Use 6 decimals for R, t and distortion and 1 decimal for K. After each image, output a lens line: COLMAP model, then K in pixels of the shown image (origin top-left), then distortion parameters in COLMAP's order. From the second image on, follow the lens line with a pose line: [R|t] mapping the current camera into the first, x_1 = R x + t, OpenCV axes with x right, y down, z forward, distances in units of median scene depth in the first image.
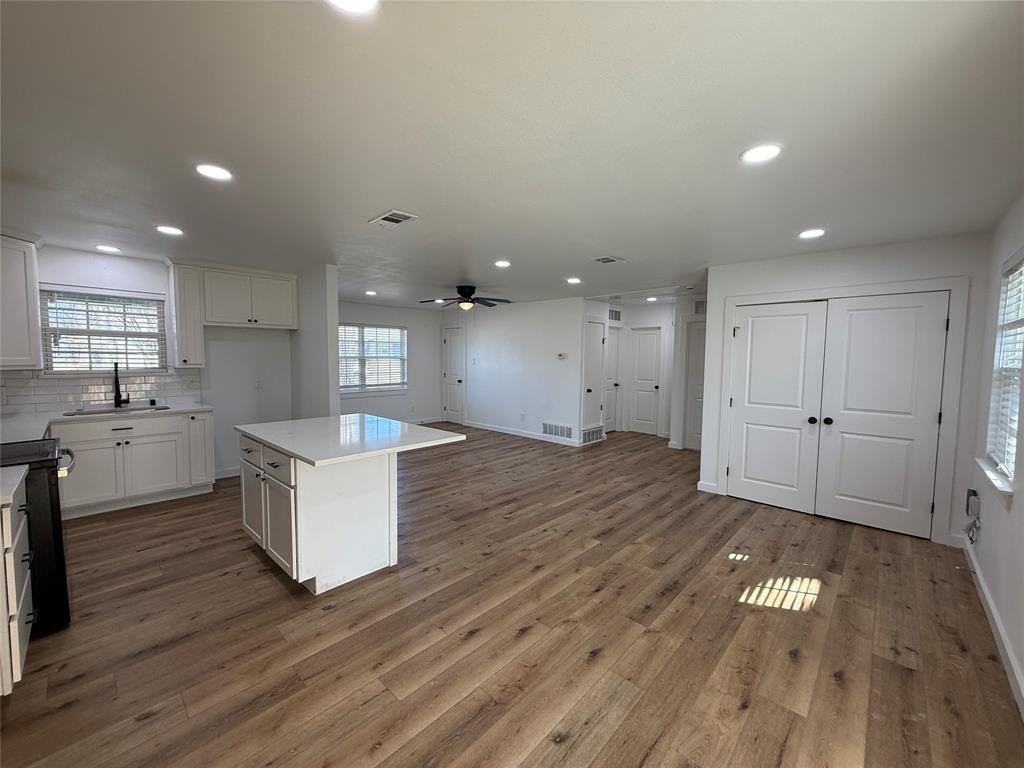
lens RADIAL K [[408.5, 0, 510.1], [0, 408.5, 382.5], [0, 0, 1]] dist [0.001149, 0.000340]
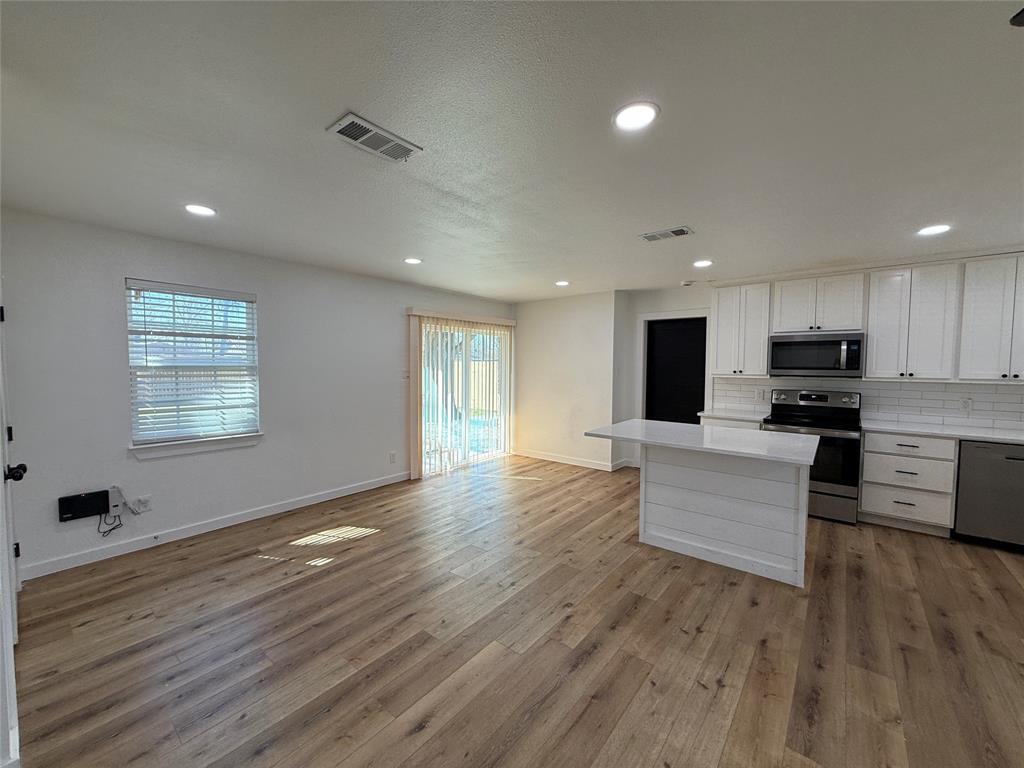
lens RADIAL K [[408.5, 0, 510.0], [0, 408.5, 381.2], [0, 0, 1]] dist [0.001149, 0.000340]
pose [[-0.997705, -0.012898, -0.066470, 0.127584], [-0.020176, 0.993725, 0.110018, -0.096420], [0.064634, 0.111106, -0.991704, 1.494826]]
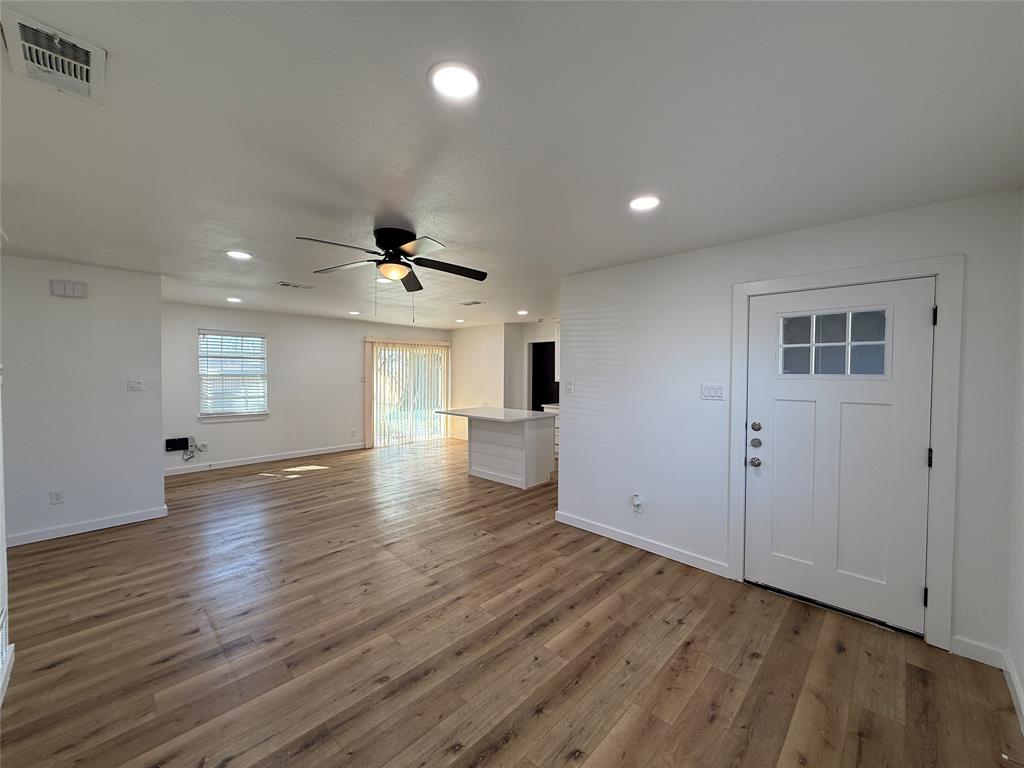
lens RADIAL K [[408.5, 0, 510.1], [0, 408.5, 381.5], [0, 0, 1]] dist [0.001149, 0.000340]
pose [[-0.999769, -0.015893, 0.014488, -0.365119], [-0.014511, 0.995749, 0.090960, -0.151594], [-0.015873, 0.090728, -0.995749, 2.152622]]
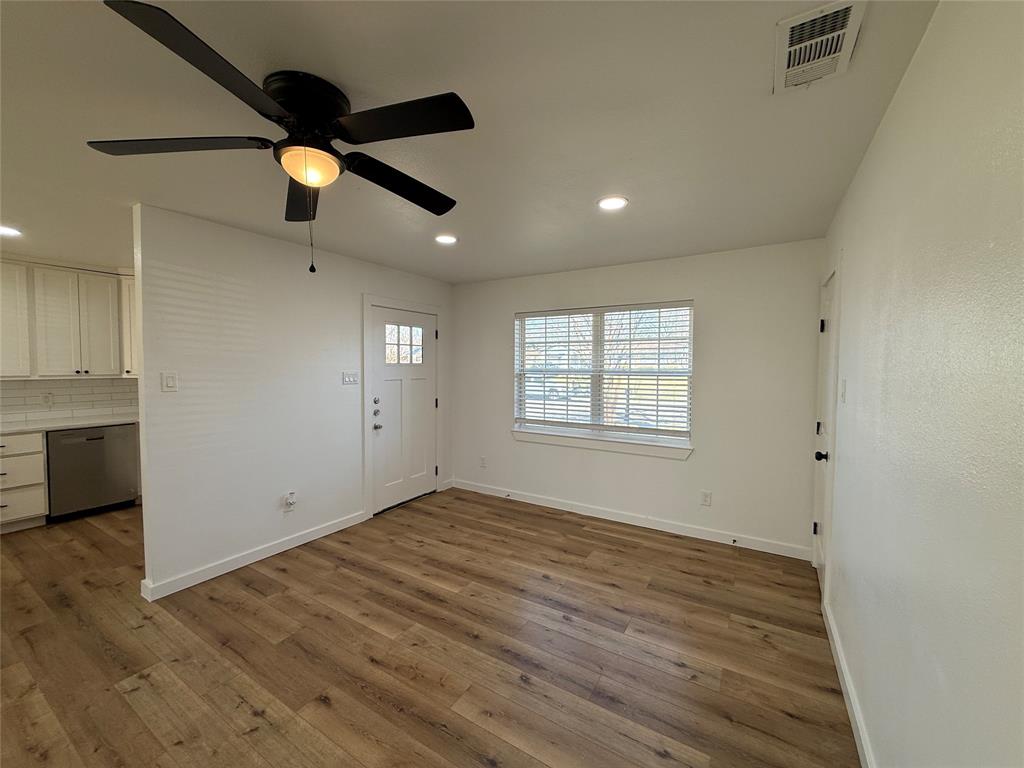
lens RADIAL K [[408.5, 0, 512.0], [0, 408.5, 382.6], [0, 0, 1]] dist [0.001149, 0.000340]
pose [[0.204051, 0.034041, -0.978368, 0.249865], [-0.066821, 0.997549, 0.020771, -0.100609], [0.976677, 0.061137, 0.205826, 1.554577]]
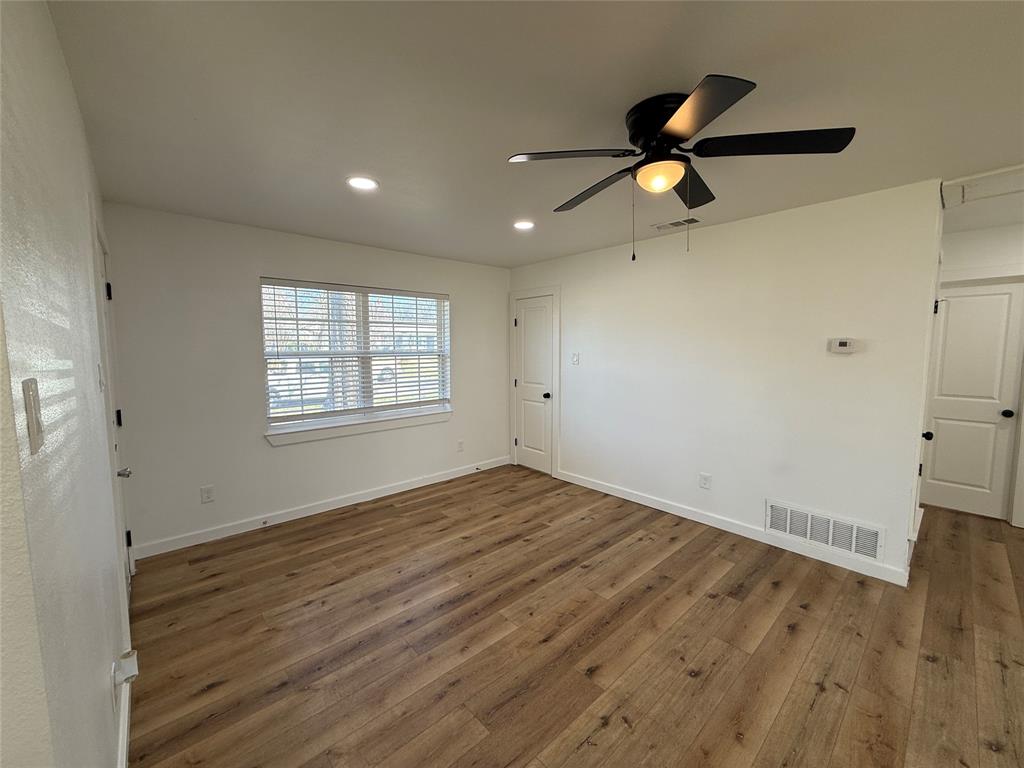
lens RADIAL K [[408.5, 0, 510.3], [0, 408.5, 384.9], [0, 0, 1]] dist [0.001149, 0.000340]
pose [[0.996756, -0.005122, -0.080321, -0.277125], [0.007289, 0.999616, 0.026719, -0.068063], [0.080153, -0.027218, 0.996411, 1.000738]]
